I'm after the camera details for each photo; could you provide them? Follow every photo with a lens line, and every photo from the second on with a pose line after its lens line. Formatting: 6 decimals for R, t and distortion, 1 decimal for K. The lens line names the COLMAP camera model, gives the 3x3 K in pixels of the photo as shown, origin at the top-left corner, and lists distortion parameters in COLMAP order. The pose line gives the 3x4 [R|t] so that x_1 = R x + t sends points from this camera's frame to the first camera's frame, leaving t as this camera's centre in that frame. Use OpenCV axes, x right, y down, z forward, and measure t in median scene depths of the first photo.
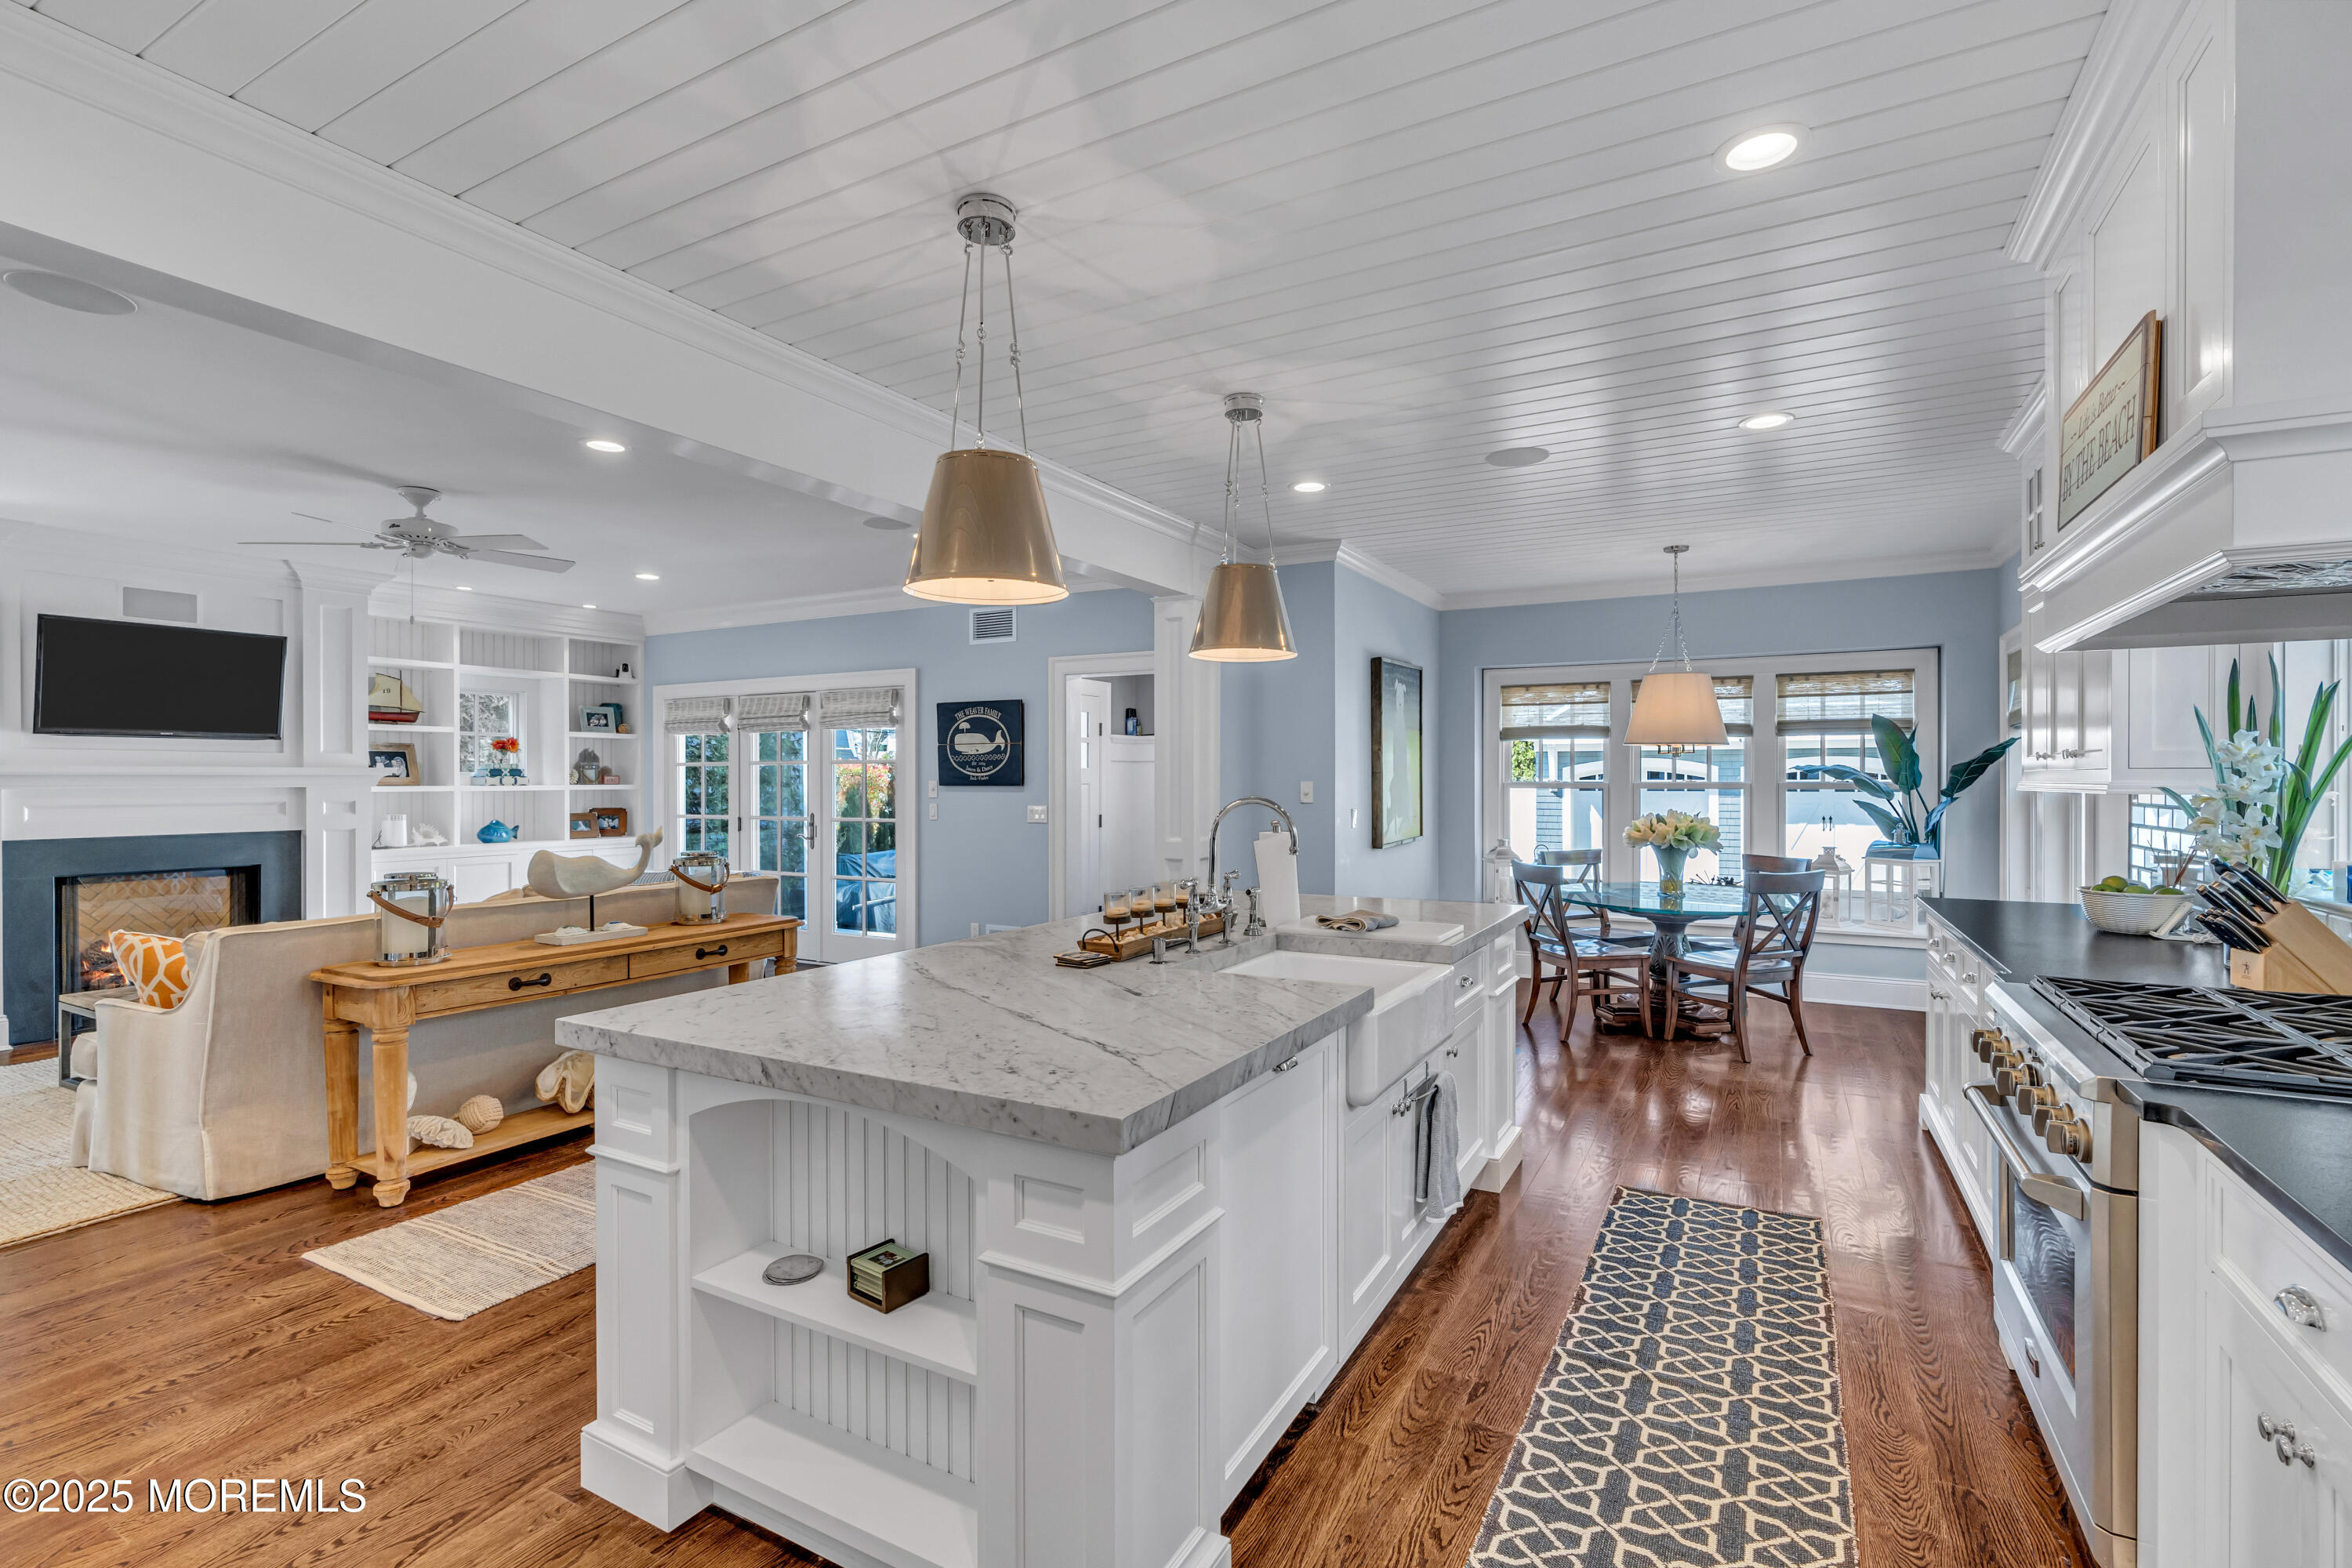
lens RADIAL K [[1074.9, 0, 1187.6], [0, 1074.9, 781.4], [0, 0, 1]] dist [0.000031, 0.000453]
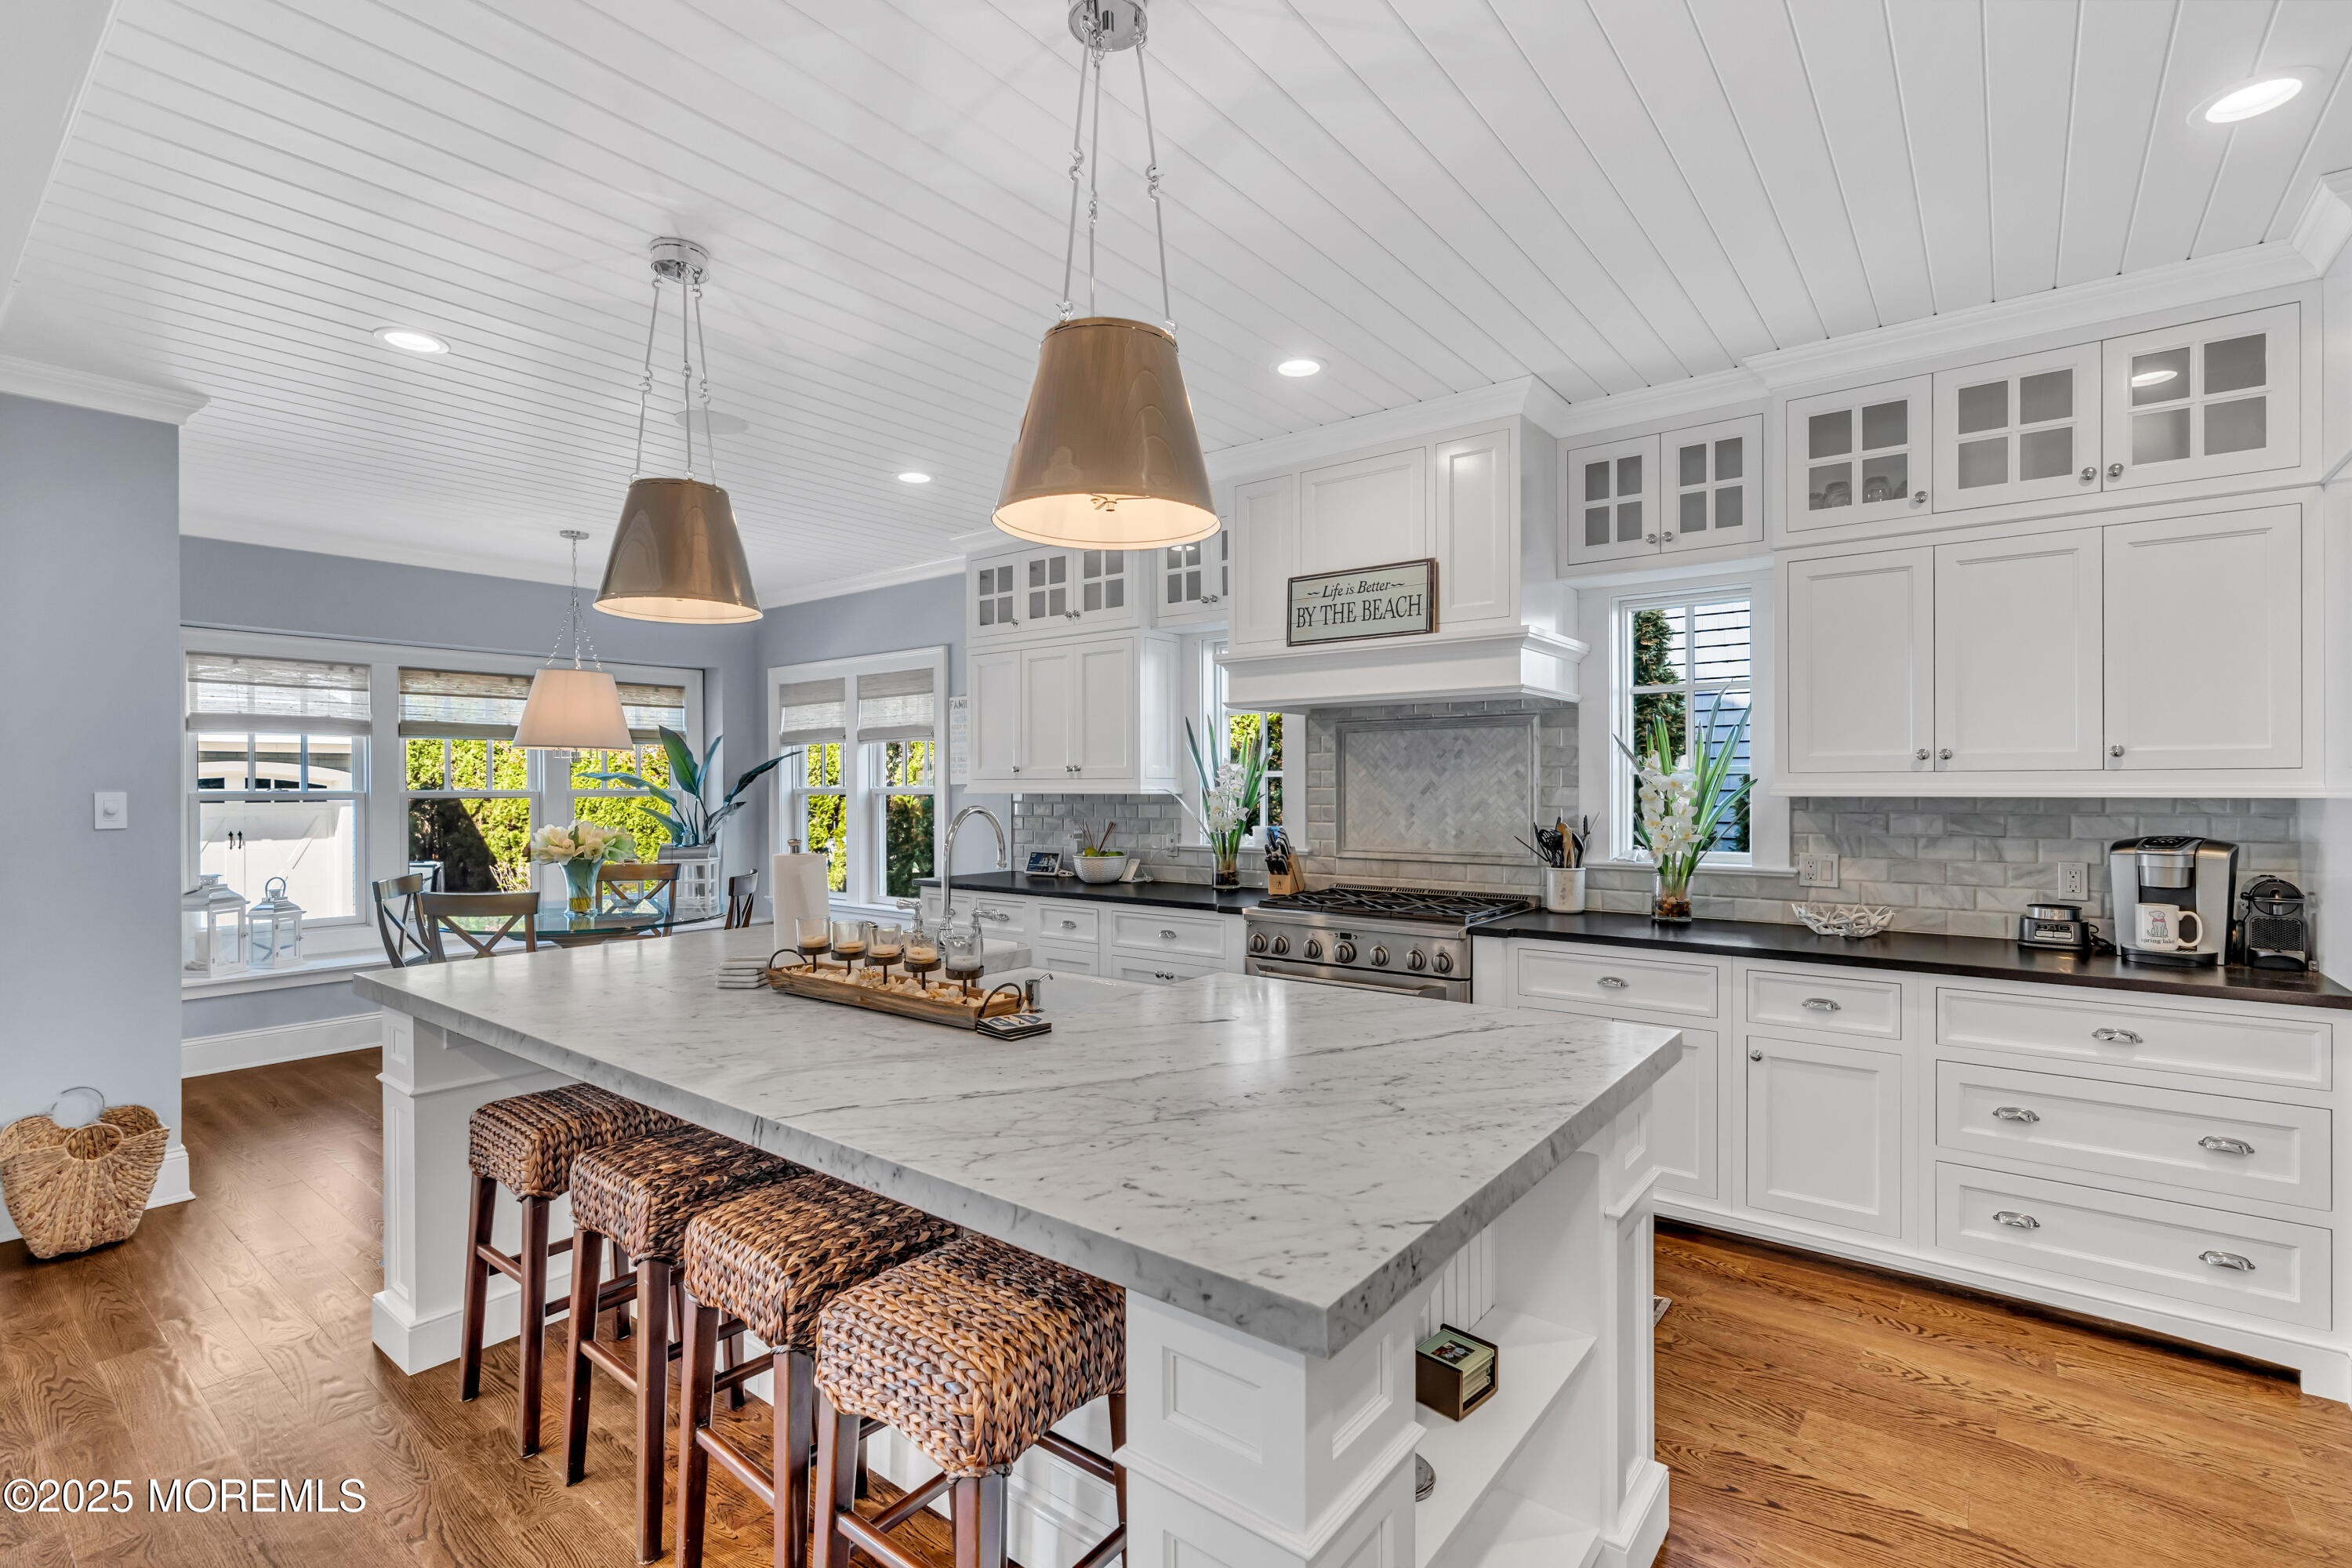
lens RADIAL K [[1074.9, 0, 1187.6], [0, 1074.9, 781.4], [0, 0, 1]] dist [0.000031, 0.000453]
pose [[0.162950, 0.004105, 0.986626, -0.358946], [0.005158, 0.999974, -0.005013, 0.000202], [-0.986621, 0.005906, 0.162925, 0.340374]]
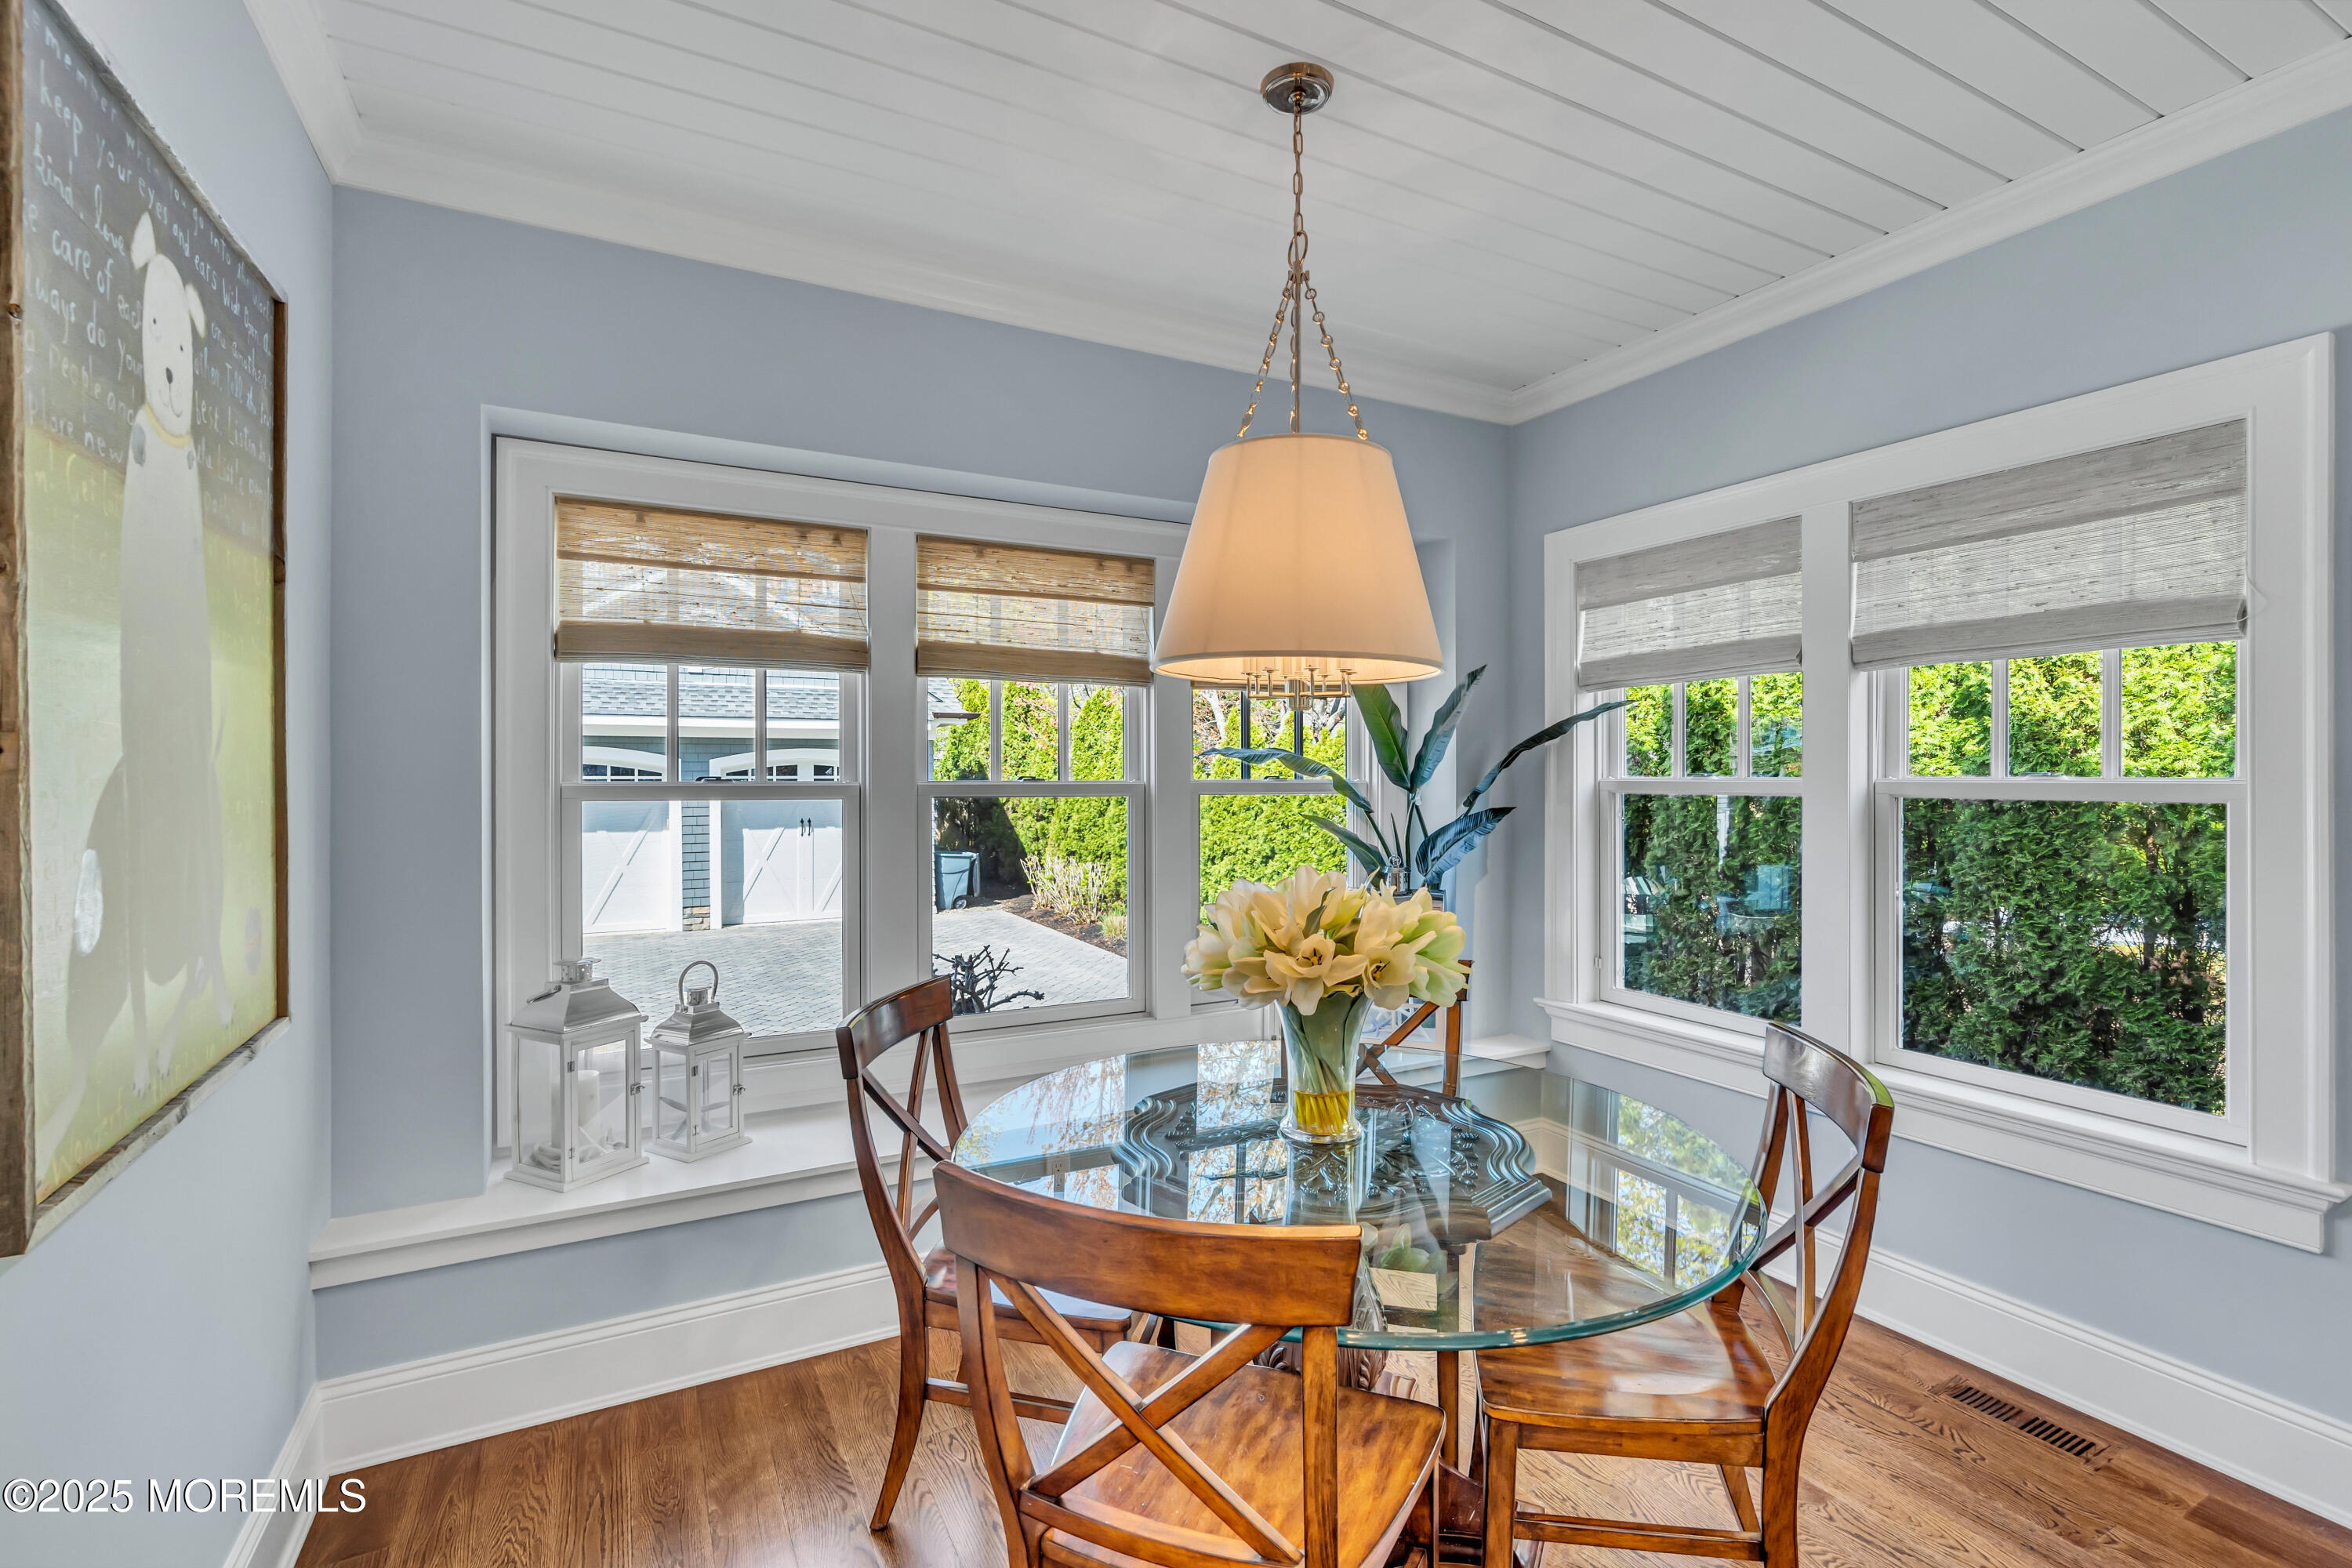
lens RADIAL K [[1057.7, 0, 1172.0], [0, 1057.7, 775.8], [0, 0, 1]] dist [0.000197, 0.000081]
pose [[0.553637, 0.001606, 0.832756, 0.163442], [0.000042, 0.999998, -0.001956, -0.001738], [-0.832758, 0.001118, 0.553636, 0.854809]]
